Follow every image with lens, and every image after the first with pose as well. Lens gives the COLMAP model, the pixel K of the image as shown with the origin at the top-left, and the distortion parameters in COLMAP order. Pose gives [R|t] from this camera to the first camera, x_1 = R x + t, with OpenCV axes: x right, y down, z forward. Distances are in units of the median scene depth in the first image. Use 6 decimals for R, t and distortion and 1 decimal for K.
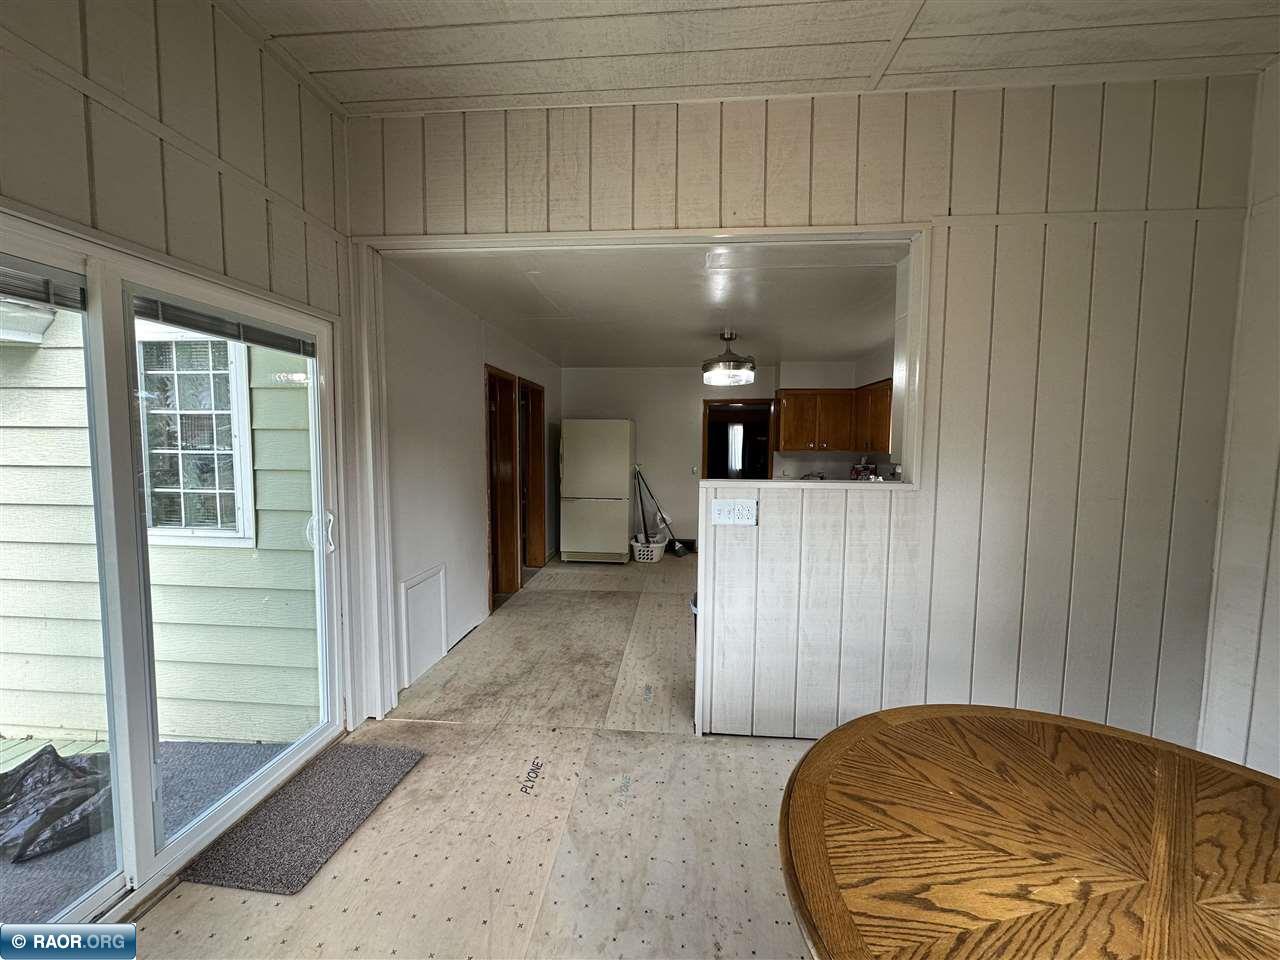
lens RADIAL K [[509.5, 0, 639.5], [0, 509.5, 477.6], [0, 0, 1]] dist [0.000841, 0.000117]
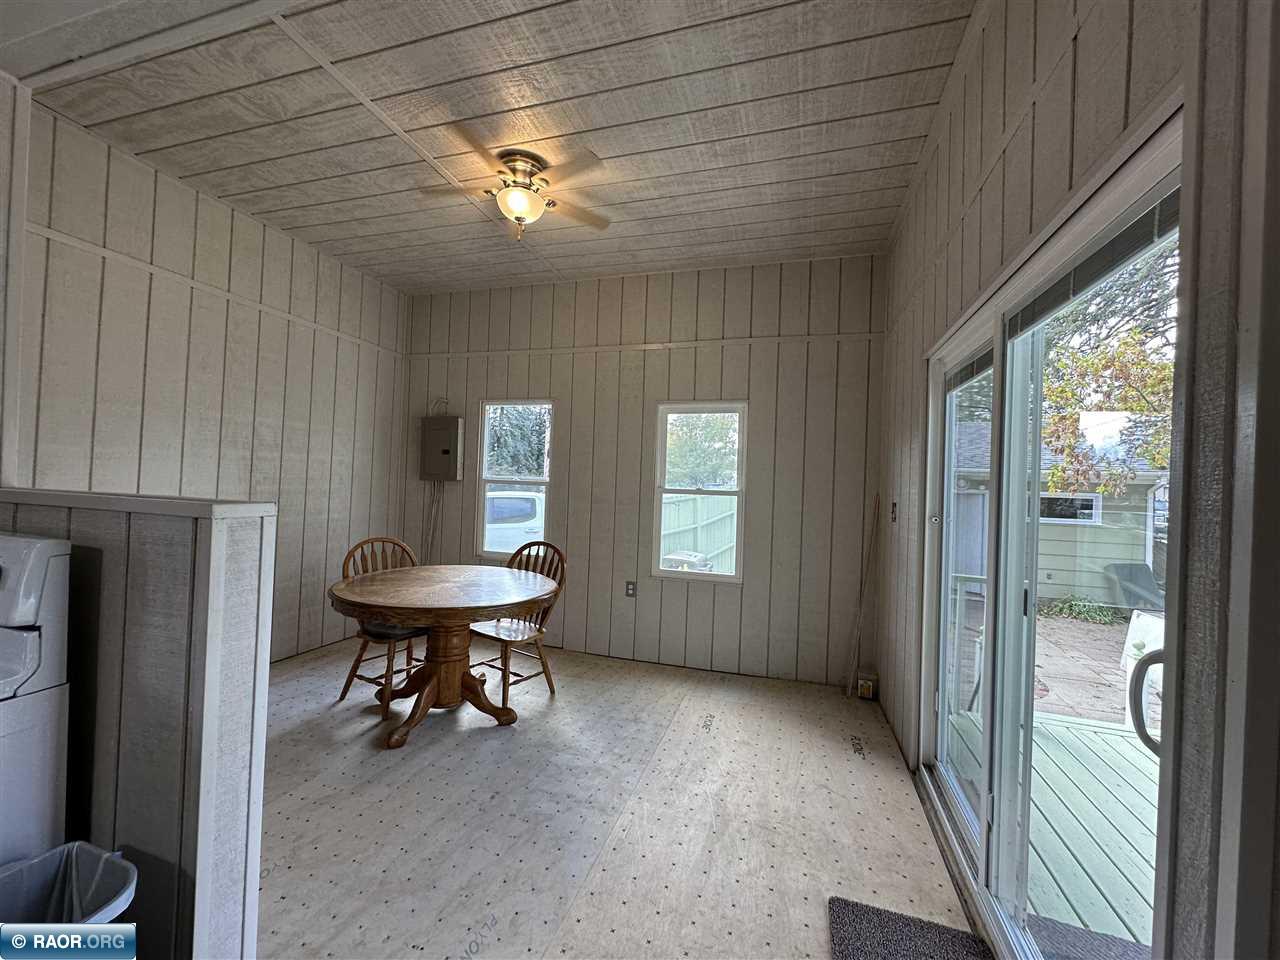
lens RADIAL K [[509.5, 0, 642.6], [0, 509.5, 479.1], [0, 0, 1]] dist [0.000841, 0.000117]
pose [[-0.978172, -0.040819, 0.203750, -0.504729], [-0.027738, 0.997391, 0.066648, -0.096321], [-0.205938, 0.059541, -0.976752, 2.178243]]
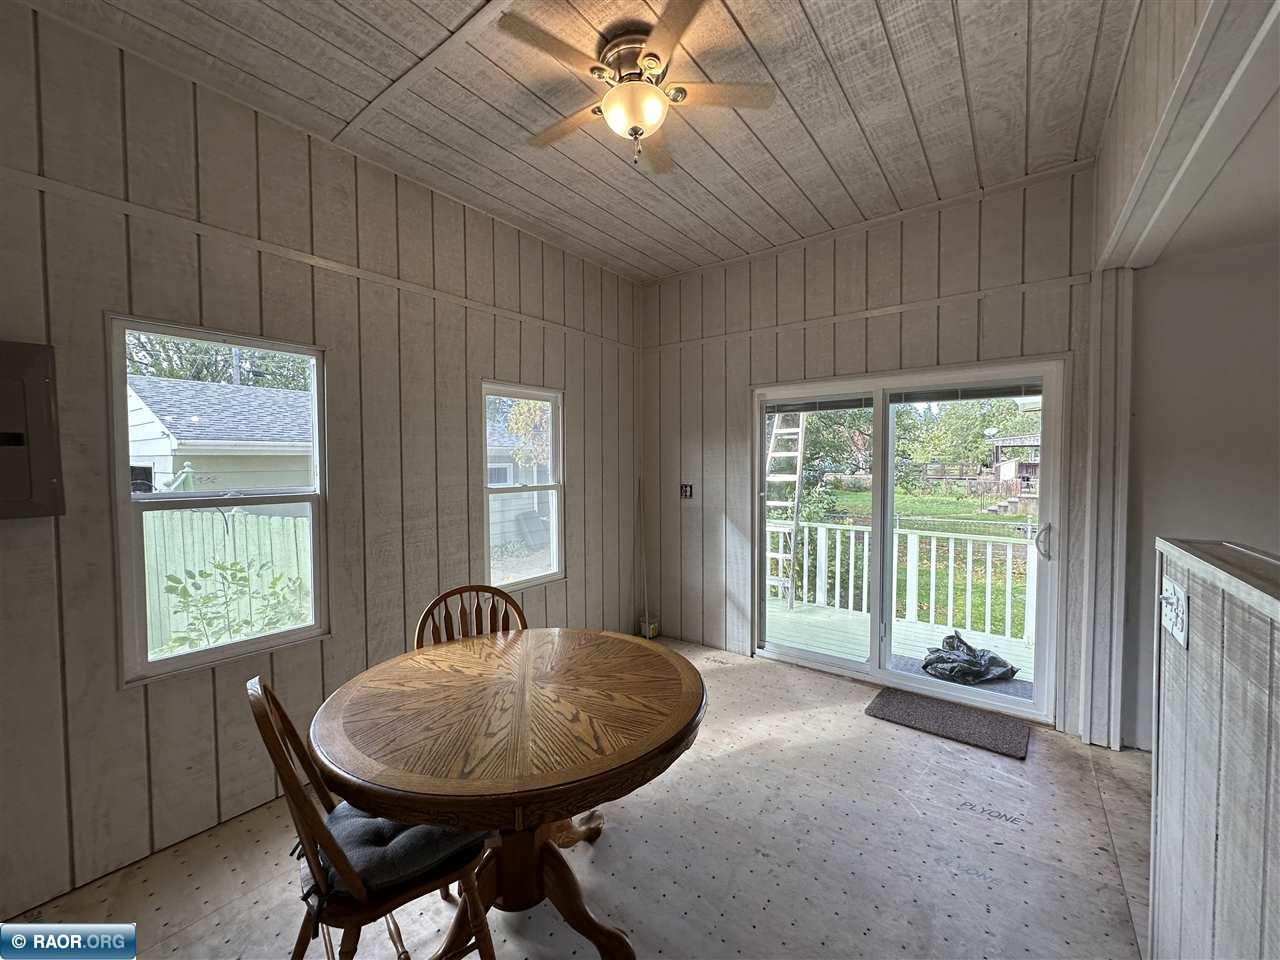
lens RADIAL K [[509.5, 0, 643.6], [0, 509.5, 478.9], [0, 0, 1]] dist [0.000841, 0.000117]
pose [[-0.518937, 0.024054, -0.854474, 1.325118], [-0.058483, 0.996263, 0.063562, -0.086358], [0.852810, 0.082957, -0.515591, 1.259734]]
